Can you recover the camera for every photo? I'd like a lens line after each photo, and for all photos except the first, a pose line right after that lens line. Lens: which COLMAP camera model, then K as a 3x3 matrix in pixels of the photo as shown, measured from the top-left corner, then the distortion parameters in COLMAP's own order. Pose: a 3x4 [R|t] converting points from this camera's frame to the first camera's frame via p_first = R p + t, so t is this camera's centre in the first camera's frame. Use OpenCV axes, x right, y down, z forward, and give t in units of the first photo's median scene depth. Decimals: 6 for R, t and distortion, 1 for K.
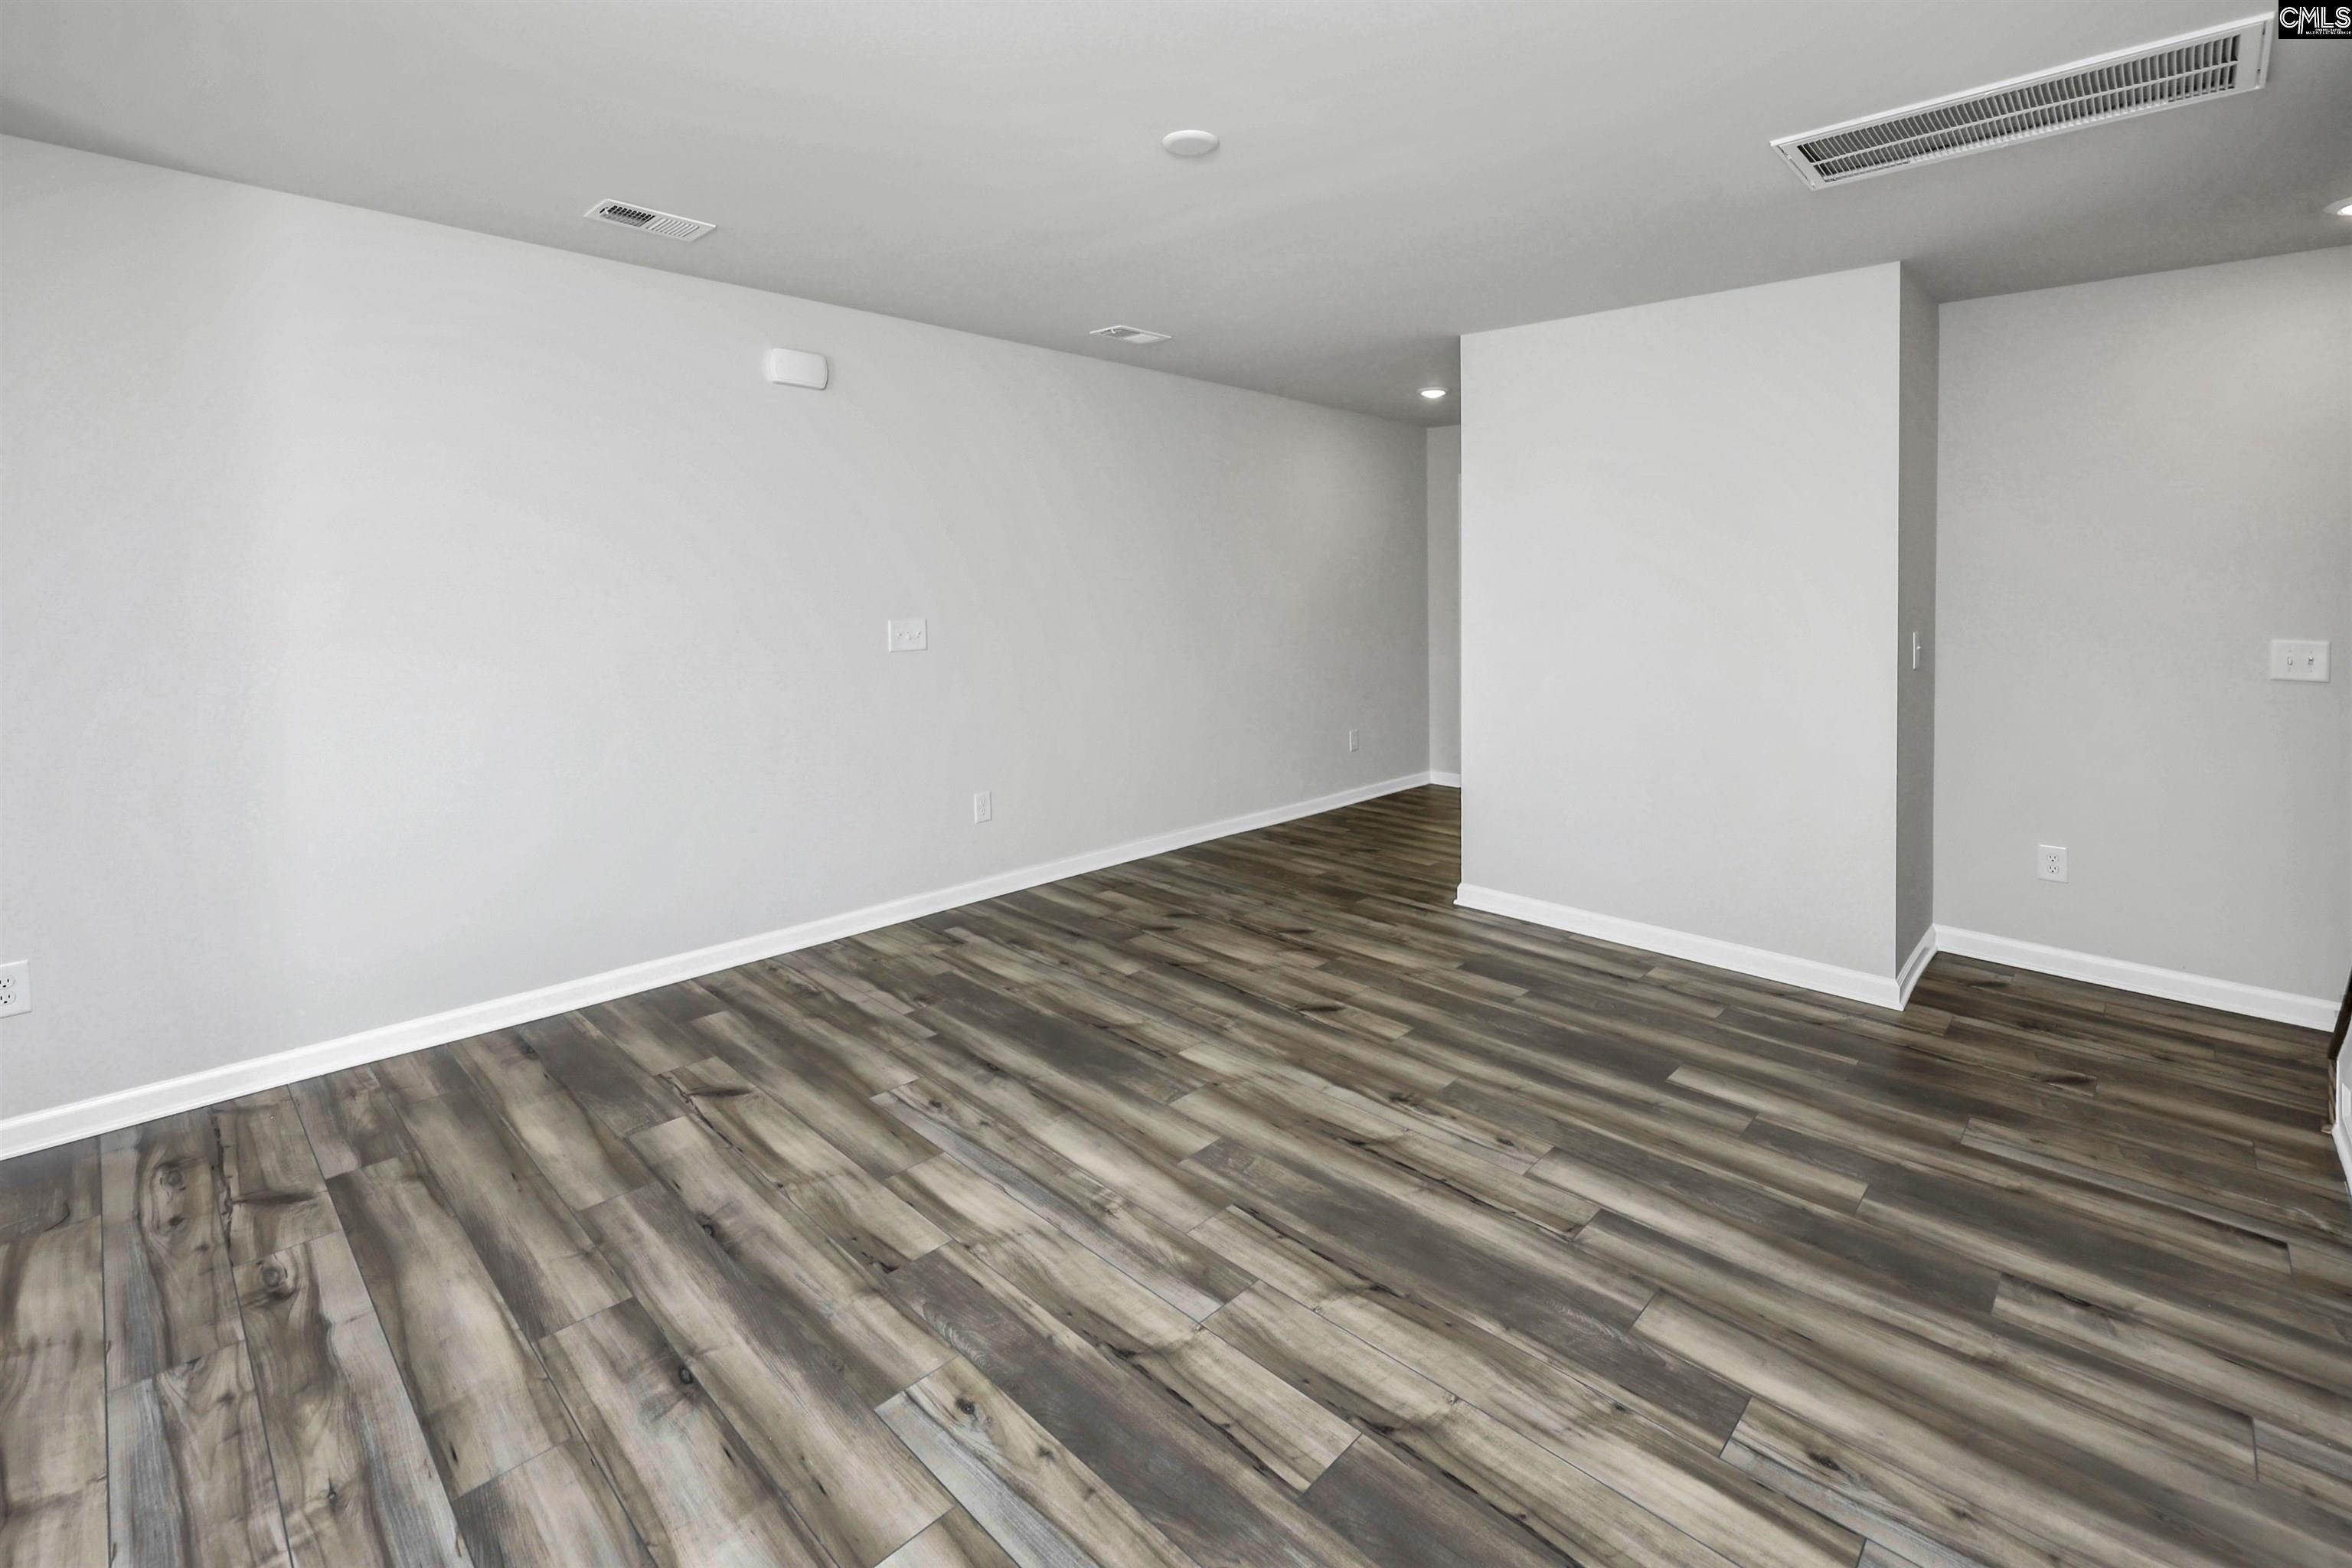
lens RADIAL K [[1042.5, 0, 1186.0], [0, 1042.5, 768.7], [0, 0, 1]] dist [-0.002654, 0.000351]
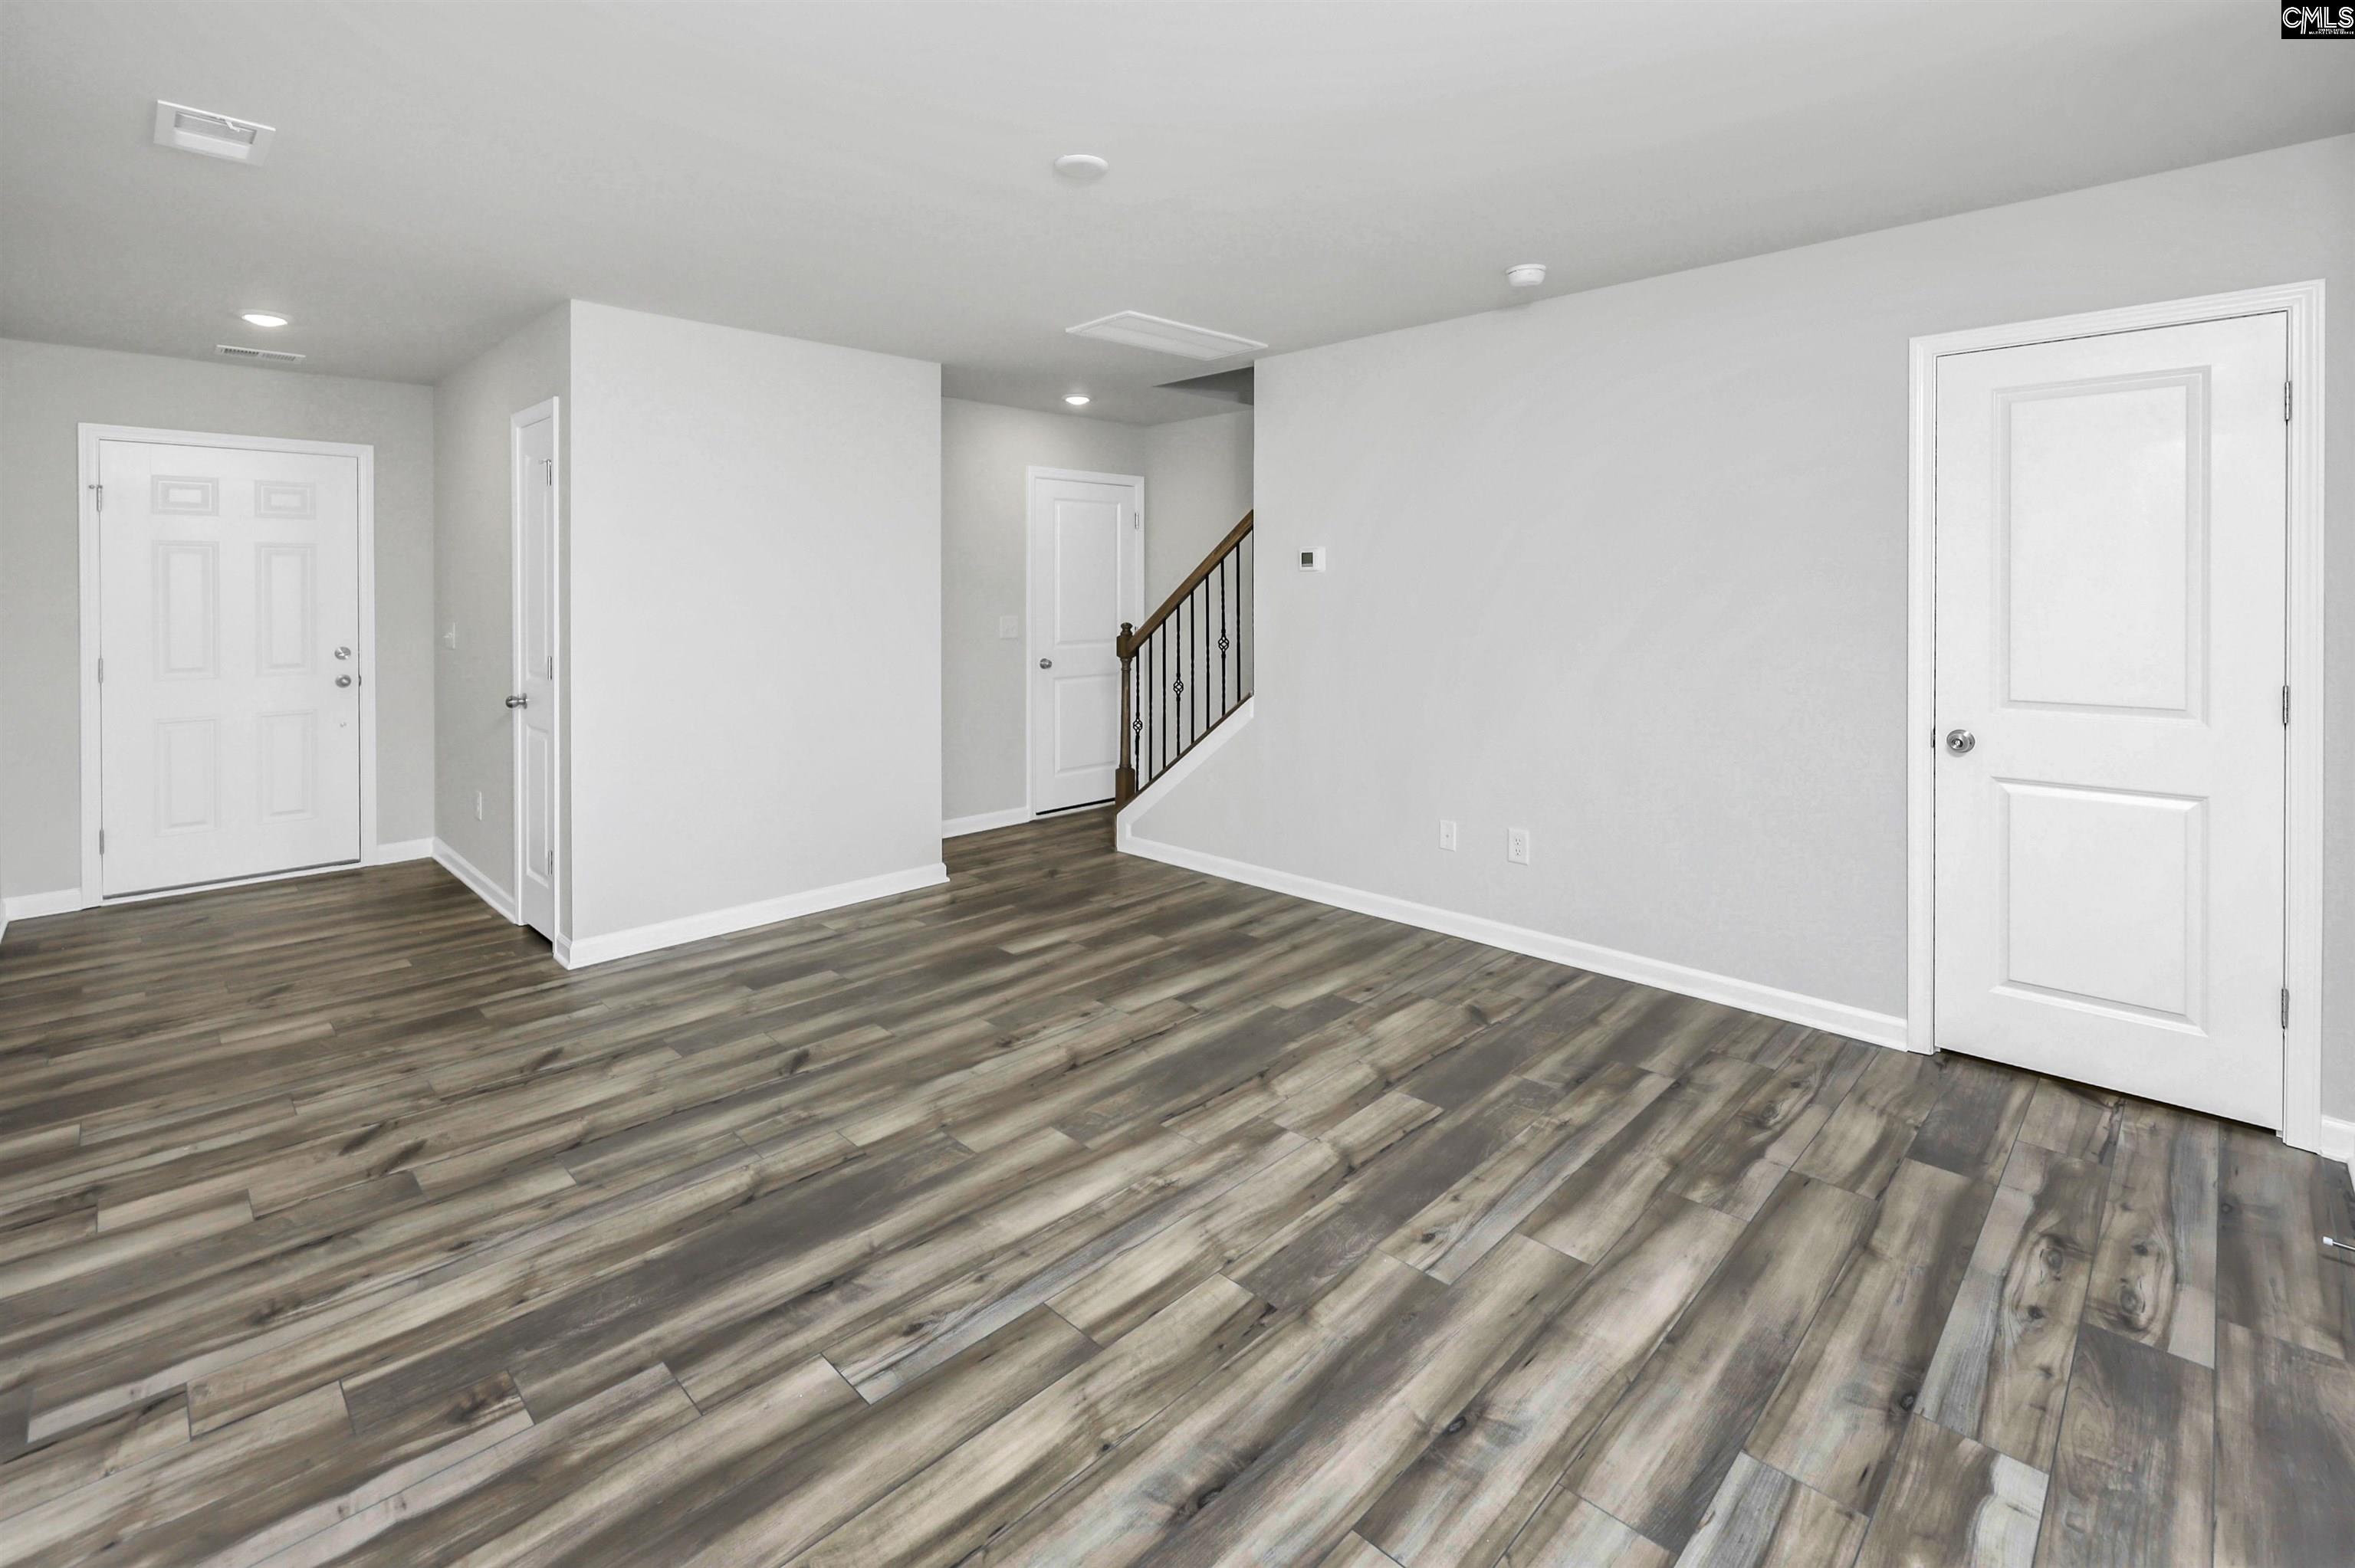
lens RADIAL K [[1043.7, 0, 1154.1], [0, 1043.7, 793.5], [0, 0, 1]] dist [-0.002654, 0.000351]
pose [[0.022299, -0.198461, 0.979855, -1.028271], [0.182364, 0.964463, 0.191193, -0.161661], [-0.982978, 0.174427, 0.057699, 0.879959]]
